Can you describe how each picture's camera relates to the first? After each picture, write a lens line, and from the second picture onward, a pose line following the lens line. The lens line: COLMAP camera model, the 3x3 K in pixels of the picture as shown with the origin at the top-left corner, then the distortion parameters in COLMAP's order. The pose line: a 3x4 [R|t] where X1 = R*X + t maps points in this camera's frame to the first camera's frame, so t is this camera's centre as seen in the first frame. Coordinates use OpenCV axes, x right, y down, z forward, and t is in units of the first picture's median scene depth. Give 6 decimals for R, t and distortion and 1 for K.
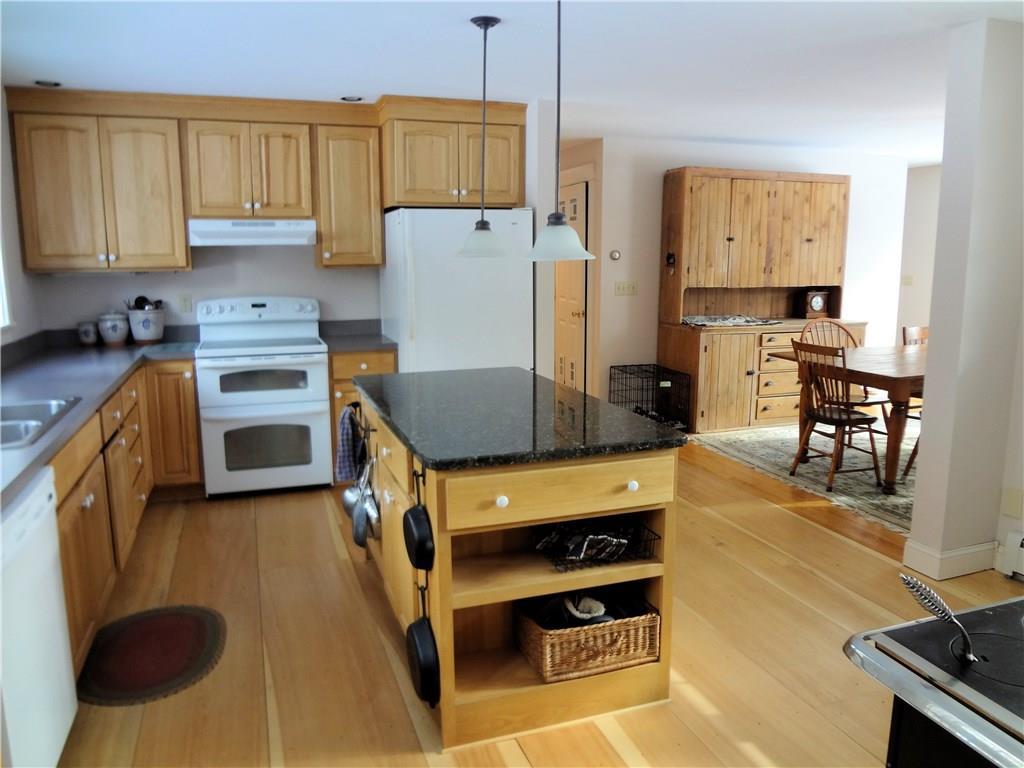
lens RADIAL K [[759.4, 0, 510.9], [0, 759.4, 385.0], [0, 0, 1]] dist [-0.064845, 0.025770]
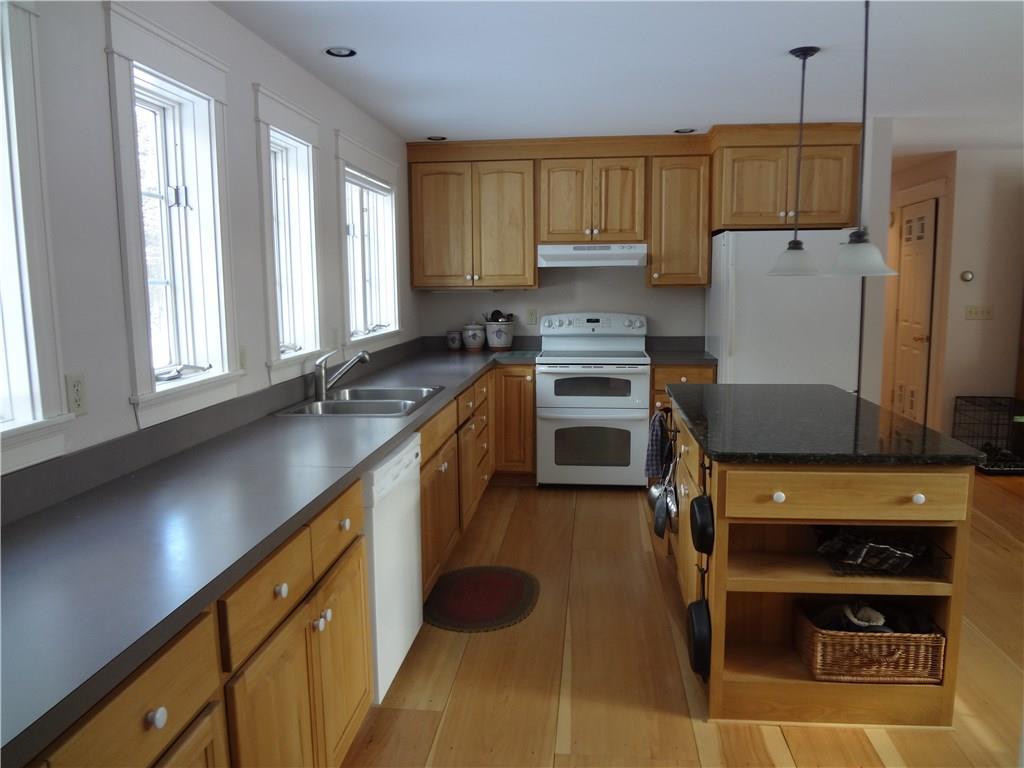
lens RADIAL K [[759.4, 0, 505.7], [0, 759.4, 384.3], [0, 0, 1]] dist [-0.064845, 0.025770]
pose [[0.899351, 0.052945, -0.434011, 0.044355], [-0.066979, 0.997608, -0.017095, 0.017467], [0.432067, 0.044444, 0.900745, -0.067198]]
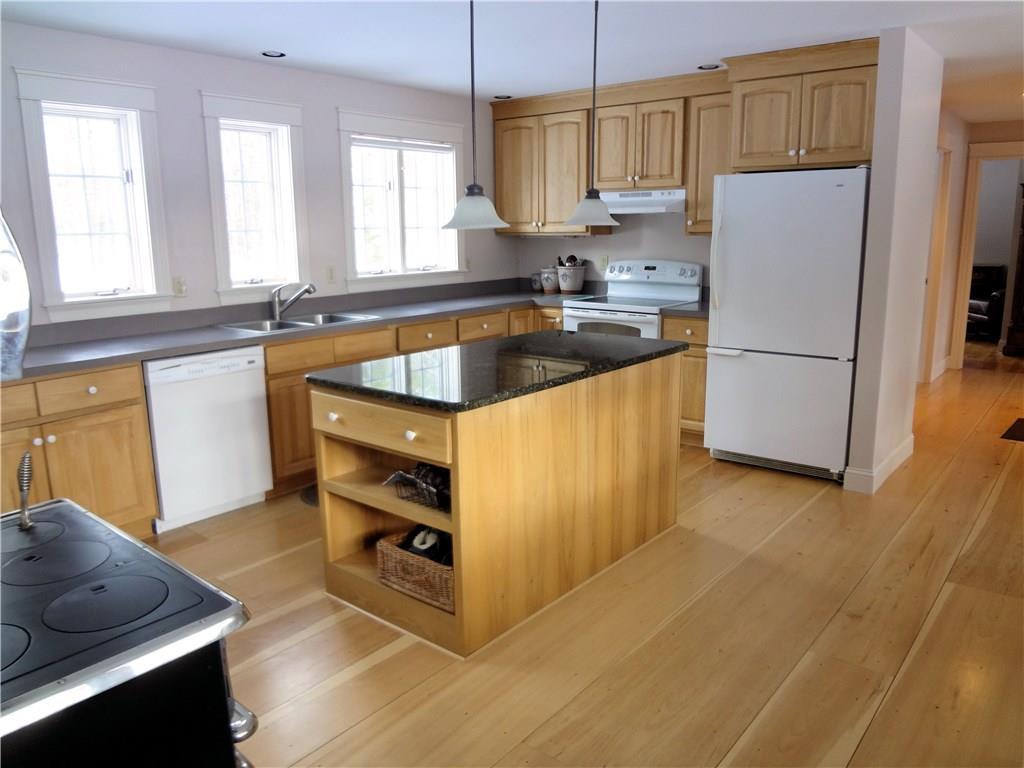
lens RADIAL K [[759.4, 0, 516.5], [0, 759.4, 382.7], [0, 0, 1]] dist [-0.064845, 0.025770]
pose [[0.516555, 0.170138, -0.839180, 0.567593], [-0.135742, 0.983938, 0.115931, -0.044432], [0.845426, 0.054027, 0.531354, 0.266145]]
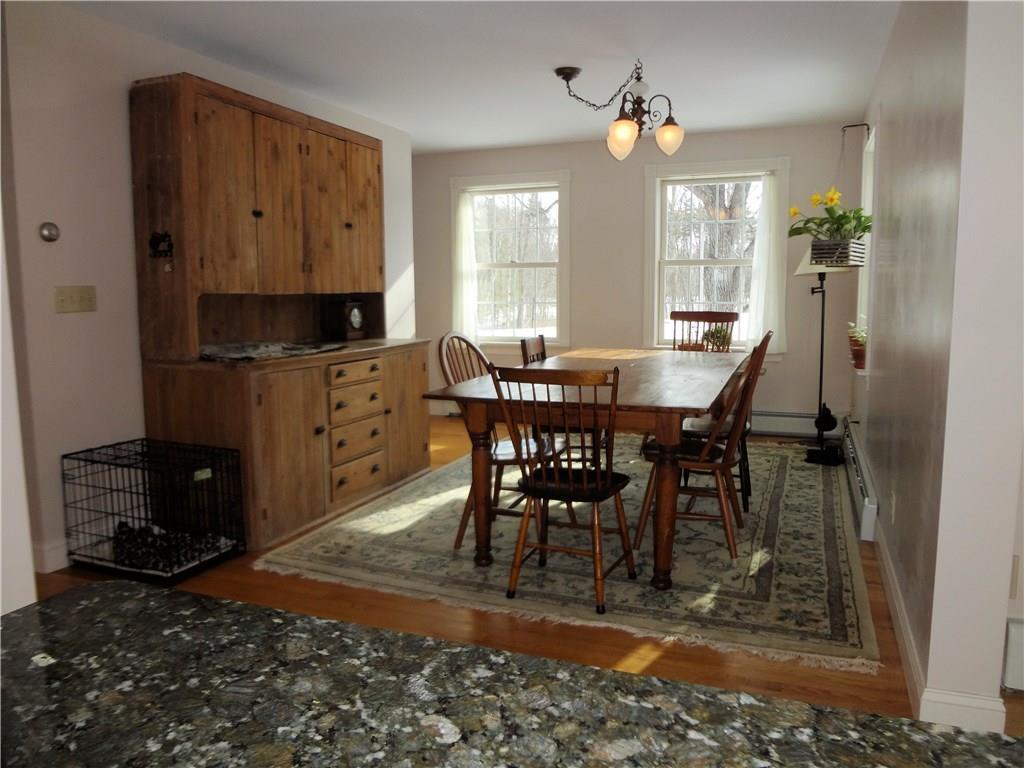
lens RADIAL K [[759.4, 0, 509.5], [0, 759.4, 385.8], [0, 0, 1]] dist [-0.064845, 0.025770]
pose [[0.656832, -0.096423, 0.747847, -0.051748], [0.132020, 0.991176, 0.011844, -0.052913], [-0.742390, 0.090951, 0.663766, 0.647042]]
